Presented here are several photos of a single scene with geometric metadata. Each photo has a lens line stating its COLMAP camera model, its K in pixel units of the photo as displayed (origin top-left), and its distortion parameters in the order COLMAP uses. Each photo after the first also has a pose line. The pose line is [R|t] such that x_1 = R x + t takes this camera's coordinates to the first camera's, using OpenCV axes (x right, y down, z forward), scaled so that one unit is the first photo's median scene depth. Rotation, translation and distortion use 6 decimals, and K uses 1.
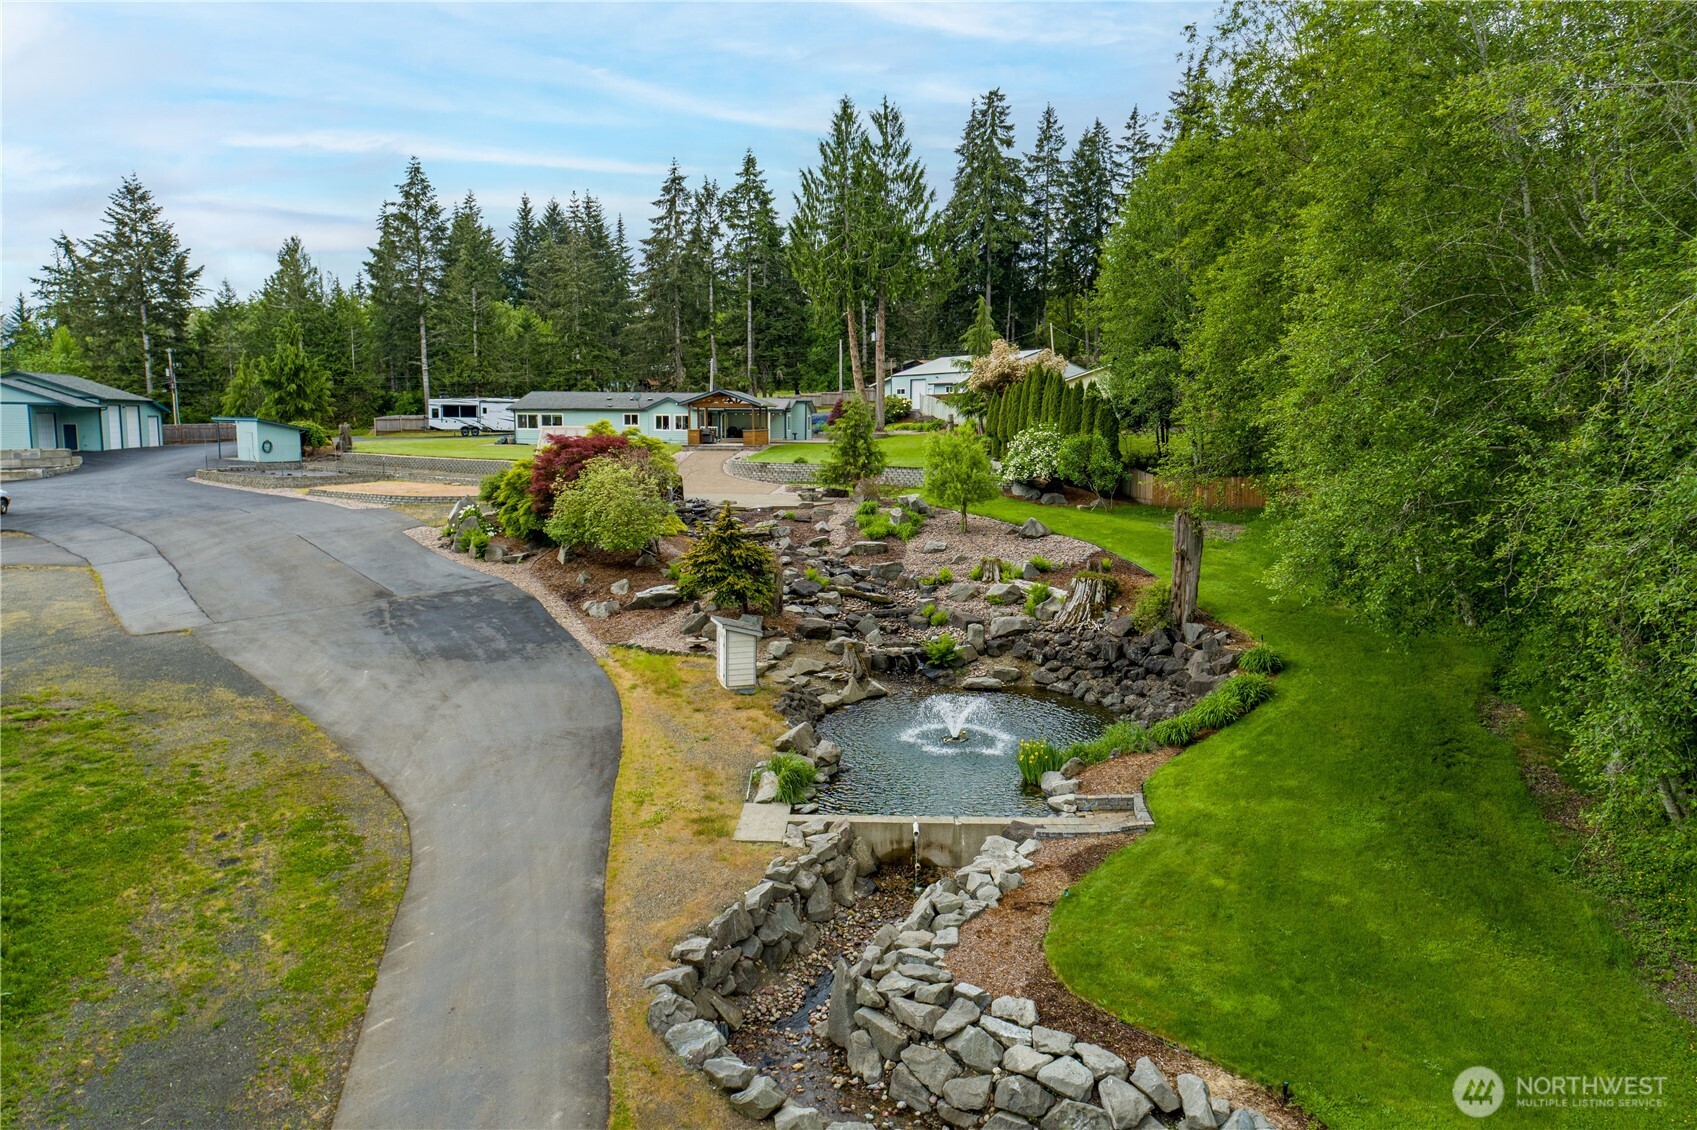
lens RADIAL K [[1160.6, 0, 848.5], [0, 1160.6, 565.0], [0, 0, 1]] dist [0.007476, 0.005601]
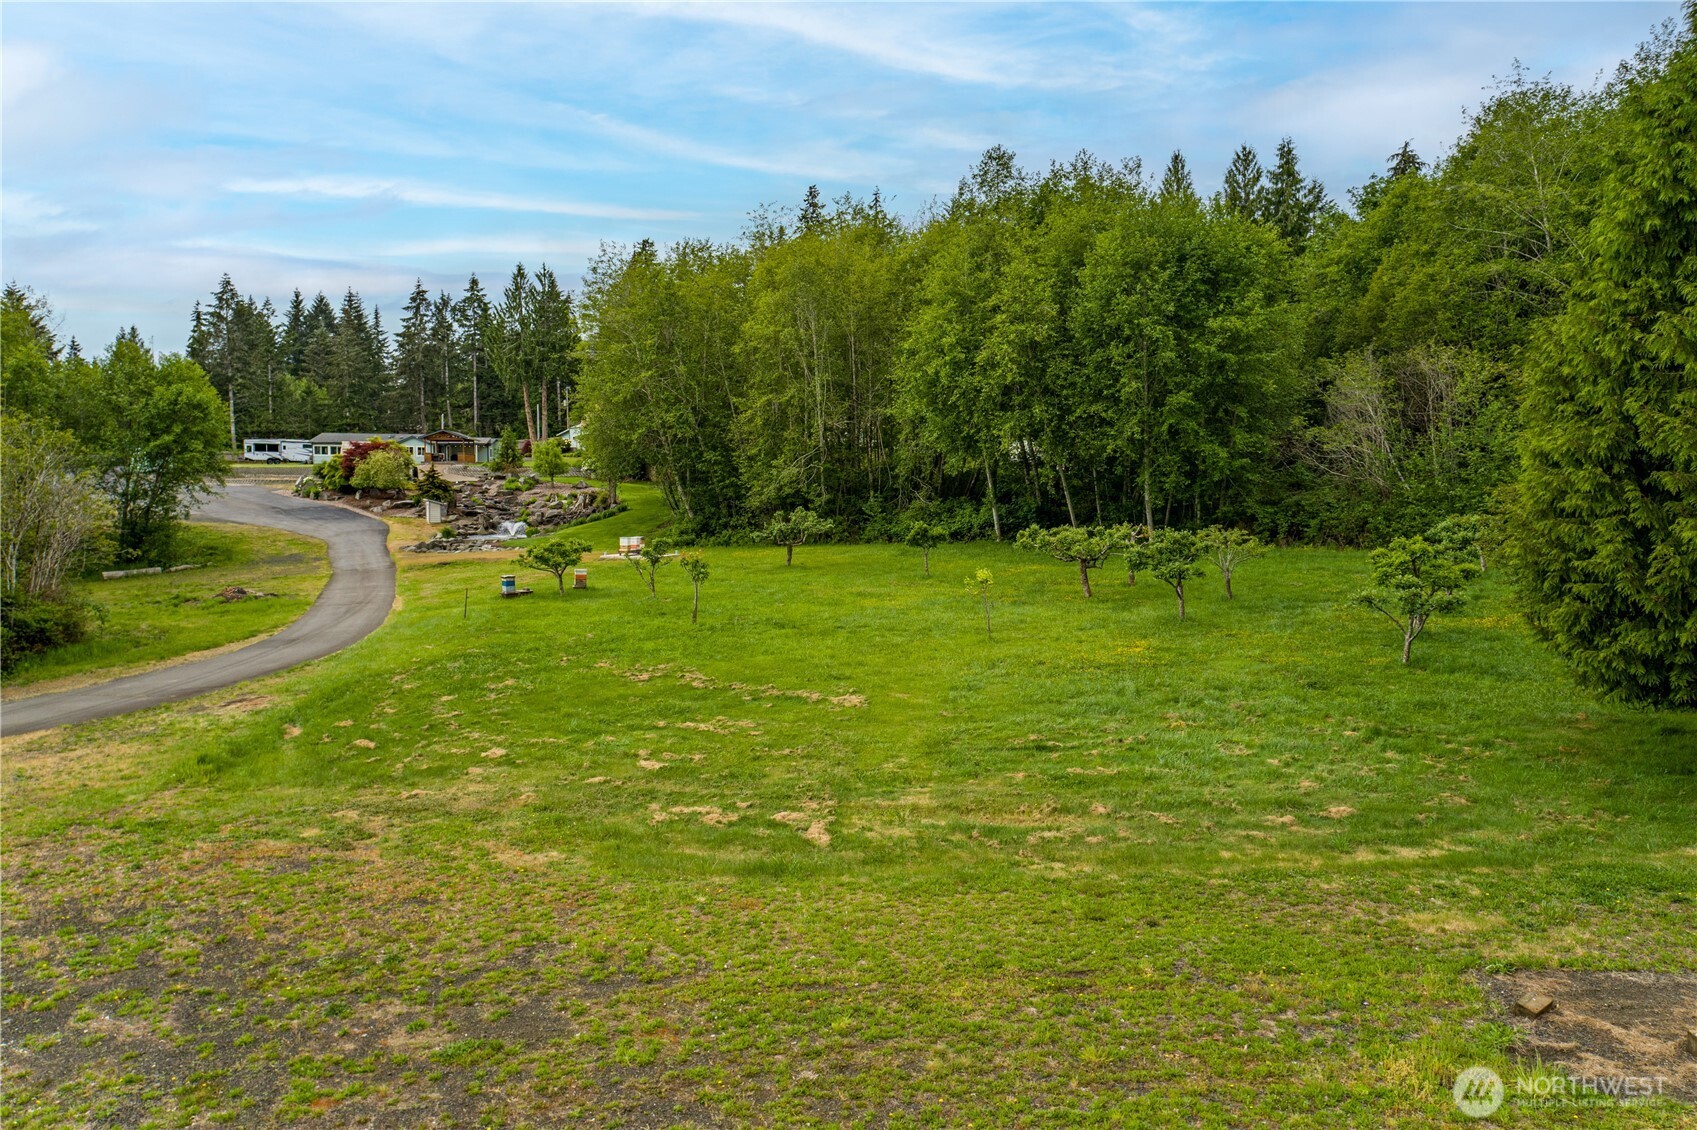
lens RADIAL K [[1160.6, 0, 848.5], [0, 1160.6, 565.0], [0, 0, 1]] dist [0.007476, 0.005601]
pose [[0.980790, -0.014900, 0.194495, 0.207069], [0.026695, 0.997950, -0.058165, 0.244190], [-0.193230, 0.062239, 0.979178, -1.171580]]
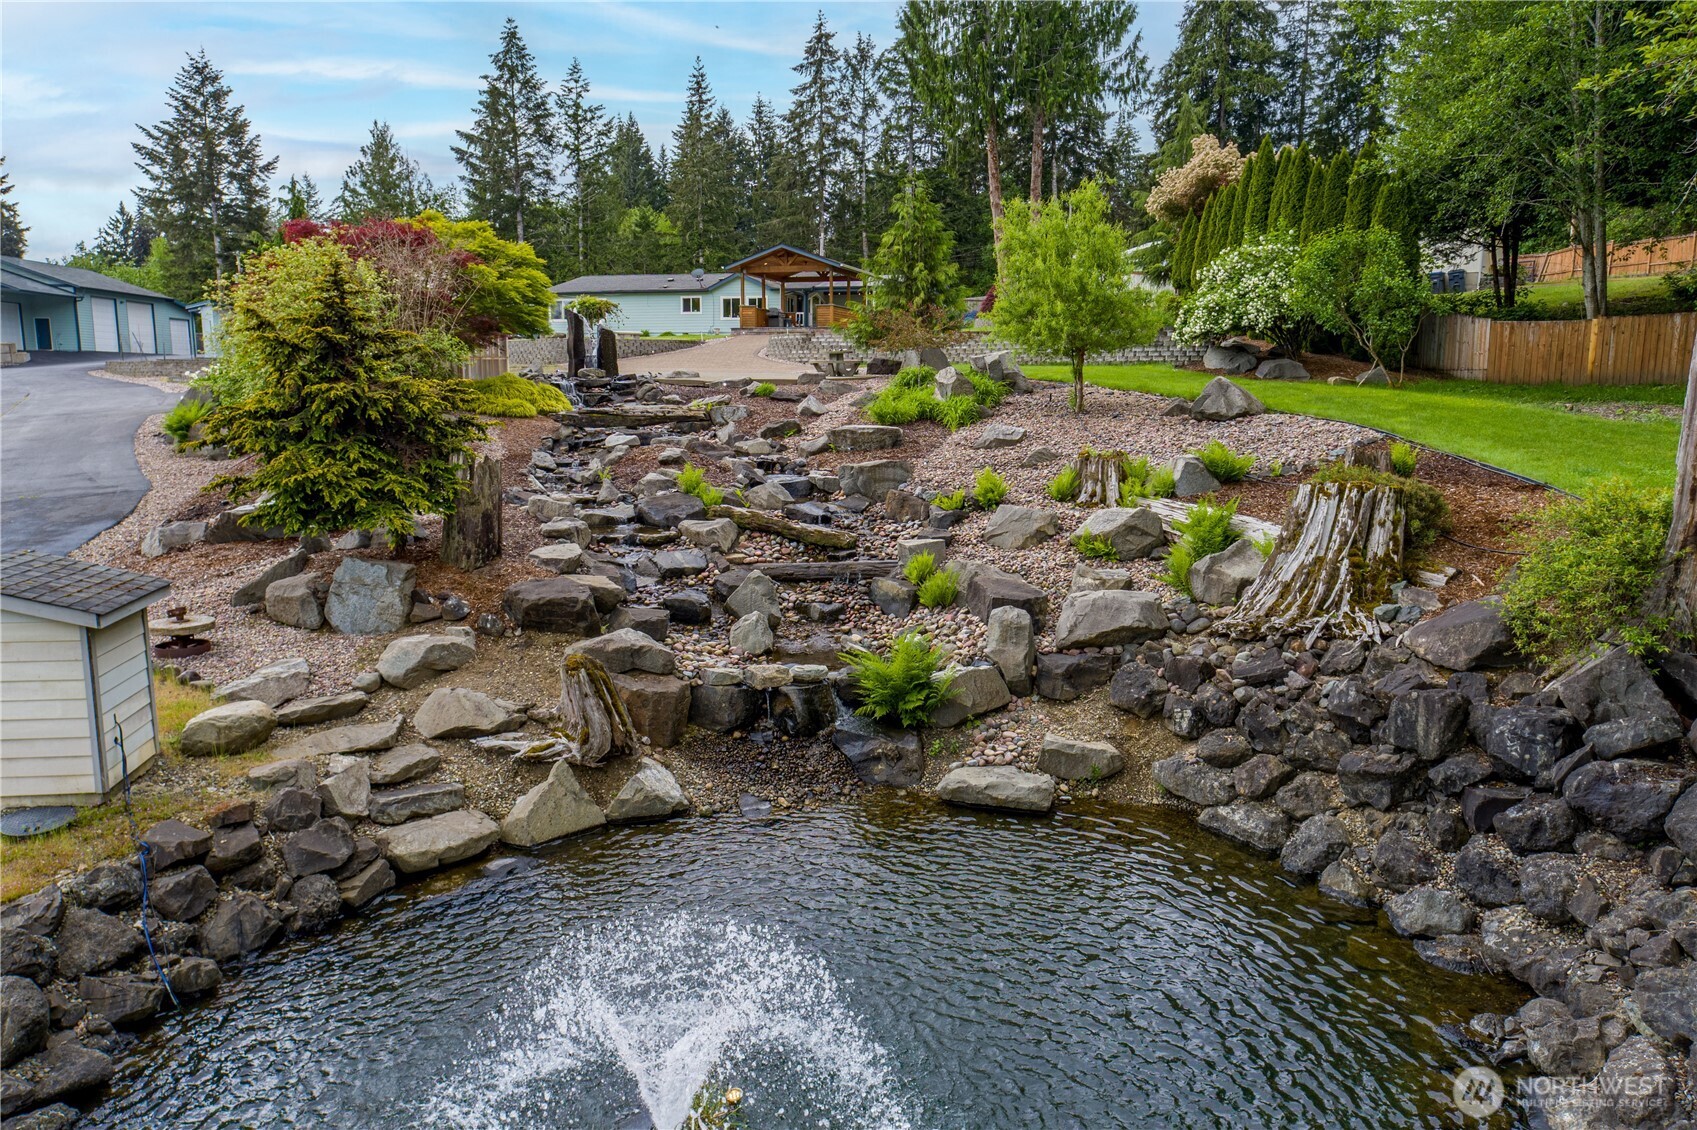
lens RADIAL K [[1160.6, 0, 848.5], [0, 1160.6, 565.0], [0, 0, 1]] dist [0.007476, 0.005601]
pose [[0.979881, 0.030396, -0.197256, 0.097765], [-0.024281, 0.999149, 0.033343, 0.020056], [0.198101, -0.027883, 0.979785, 0.475658]]
